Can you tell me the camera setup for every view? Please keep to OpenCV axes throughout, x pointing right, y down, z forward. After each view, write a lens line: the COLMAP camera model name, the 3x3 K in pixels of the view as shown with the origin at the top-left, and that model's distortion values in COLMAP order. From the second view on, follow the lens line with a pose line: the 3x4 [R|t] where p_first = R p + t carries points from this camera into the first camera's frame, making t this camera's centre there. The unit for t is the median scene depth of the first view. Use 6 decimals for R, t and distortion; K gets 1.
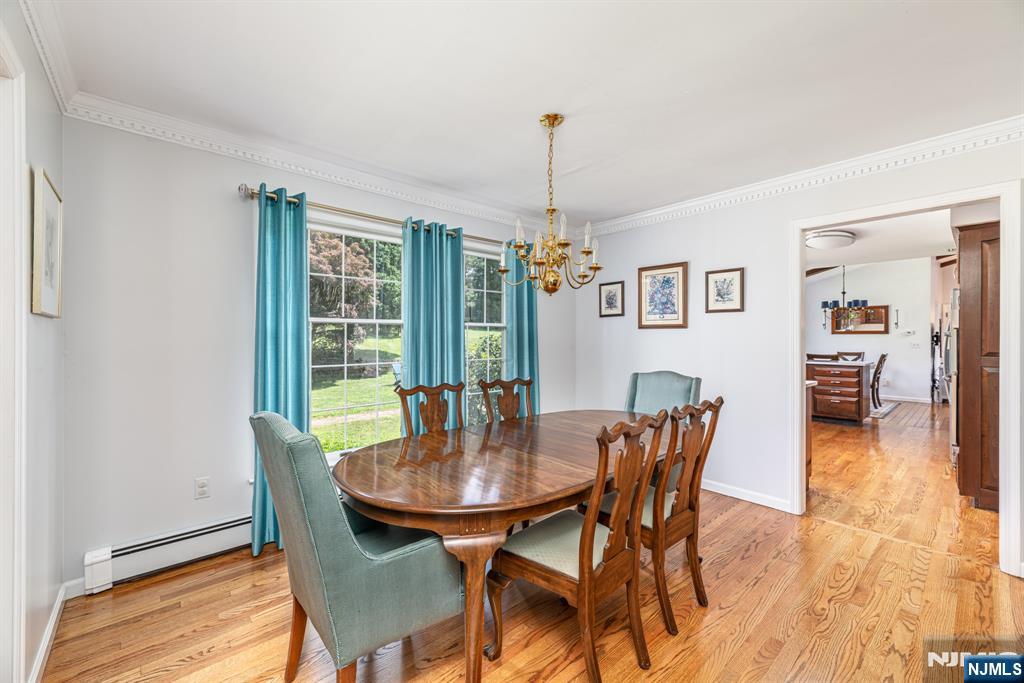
lens RADIAL K [[417.0, 0, 507.5], [0, 417.0, 336.3], [0, 0, 1]] dist [0.001416, -0.000074]
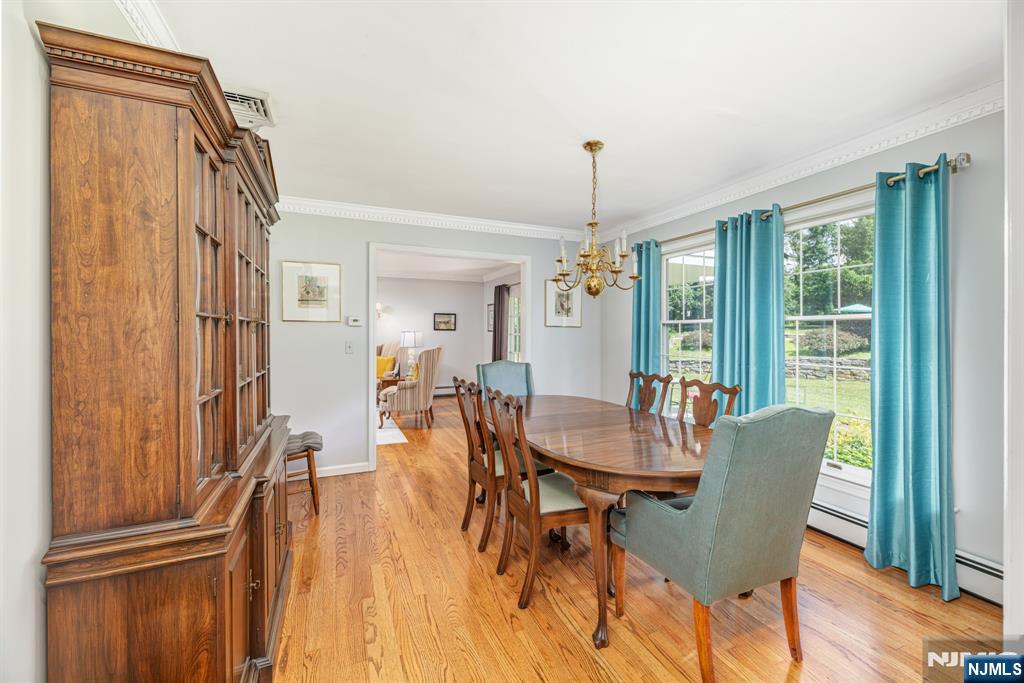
lens RADIAL K [[415.7, 0, 519.5], [0, 415.7, 339.6], [0, 0, 1]] dist [0.013509, -0.001231]
pose [[-0.295069, 0.006177, -0.955456, 0.973075], [-0.006099, 0.999947, 0.008349, 0.008507], [0.955456, 0.008291, -0.295016, 0.886749]]
